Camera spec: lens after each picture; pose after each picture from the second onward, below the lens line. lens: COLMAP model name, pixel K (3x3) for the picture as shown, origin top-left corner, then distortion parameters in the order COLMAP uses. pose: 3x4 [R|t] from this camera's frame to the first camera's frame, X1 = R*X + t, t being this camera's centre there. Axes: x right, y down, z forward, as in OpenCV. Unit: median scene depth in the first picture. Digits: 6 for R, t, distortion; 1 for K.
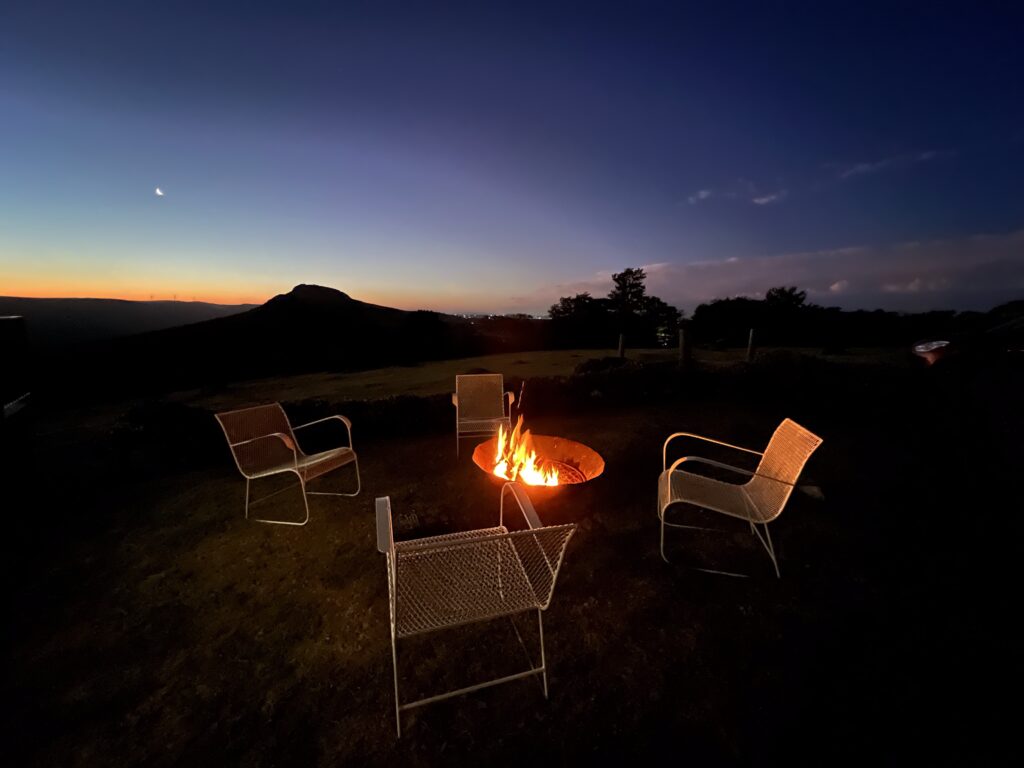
lens RADIAL K [[410.1, 0, 513.9], [0, 410.1, 385.6], [0, 0, 1]] dist [-0.002762, -0.000127]
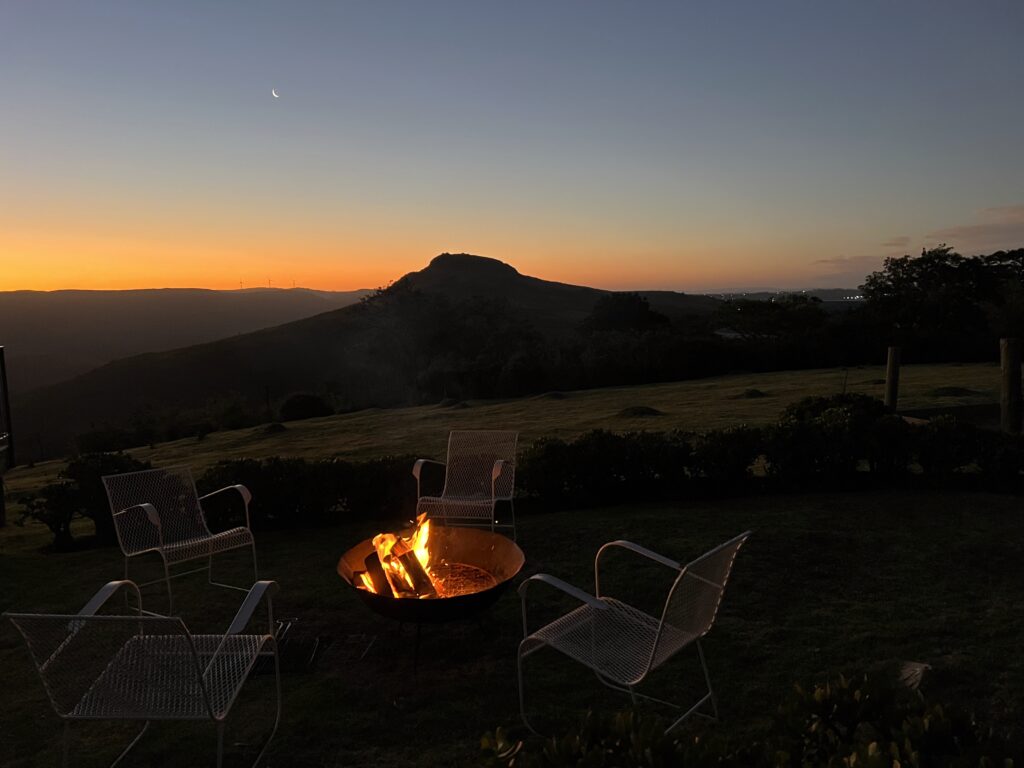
lens RADIAL K [[766.0, 0, 512.0], [0, 766.0, 384.0], [0, 0, 1]] dist [0.085146, -0.116417]
pose [[0.927425, 0.006940, -0.373946, 0.485968], [-0.028448, 0.998240, -0.052028, -0.045512], [0.372927, 0.058890, 0.925990, -0.143555]]
